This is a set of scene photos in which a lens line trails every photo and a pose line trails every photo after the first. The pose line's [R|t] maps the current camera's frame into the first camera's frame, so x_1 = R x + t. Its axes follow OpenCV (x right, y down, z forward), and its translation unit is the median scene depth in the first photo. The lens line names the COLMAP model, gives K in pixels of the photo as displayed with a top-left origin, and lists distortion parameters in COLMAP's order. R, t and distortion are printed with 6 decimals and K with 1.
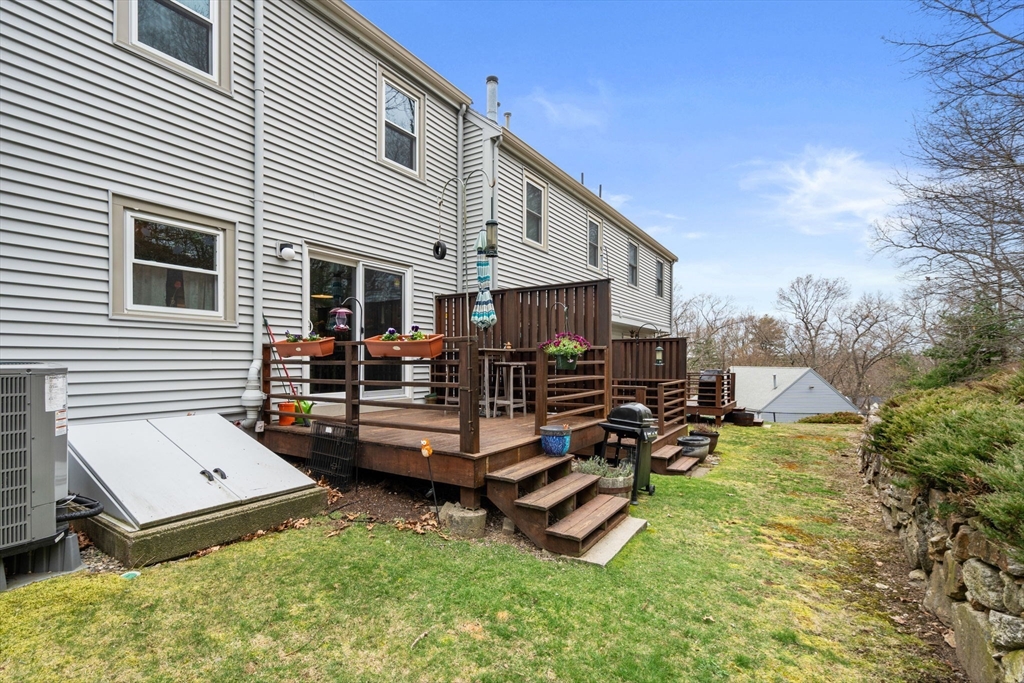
lens RADIAL K [[472.7, 0, 506.4], [0, 472.7, 351.7], [0, 0, 1]] dist [-0.001794, 0.000023]
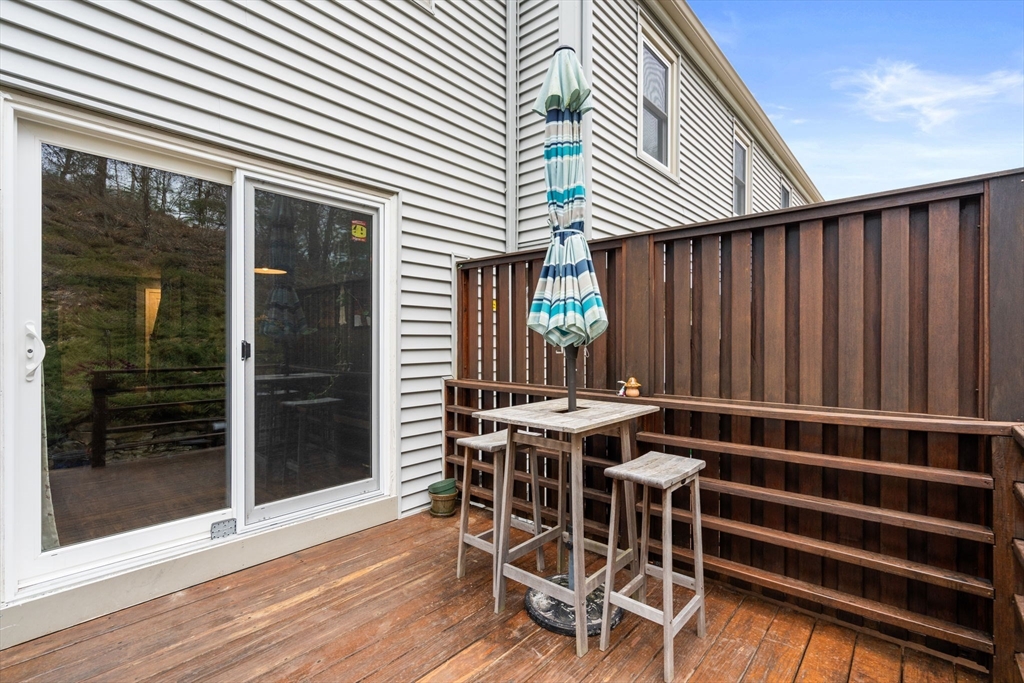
lens RADIAL K [[472.7, 0, 509.6], [0, 472.7, 338.5], [0, 0, 1]] dist [-0.001794, 0.000023]
pose [[0.989254, -0.000082, -0.146207, -0.035960], [0.002066, 0.999908, 0.013420, -0.056163], [0.146192, -0.013578, 0.989163, 0.617960]]
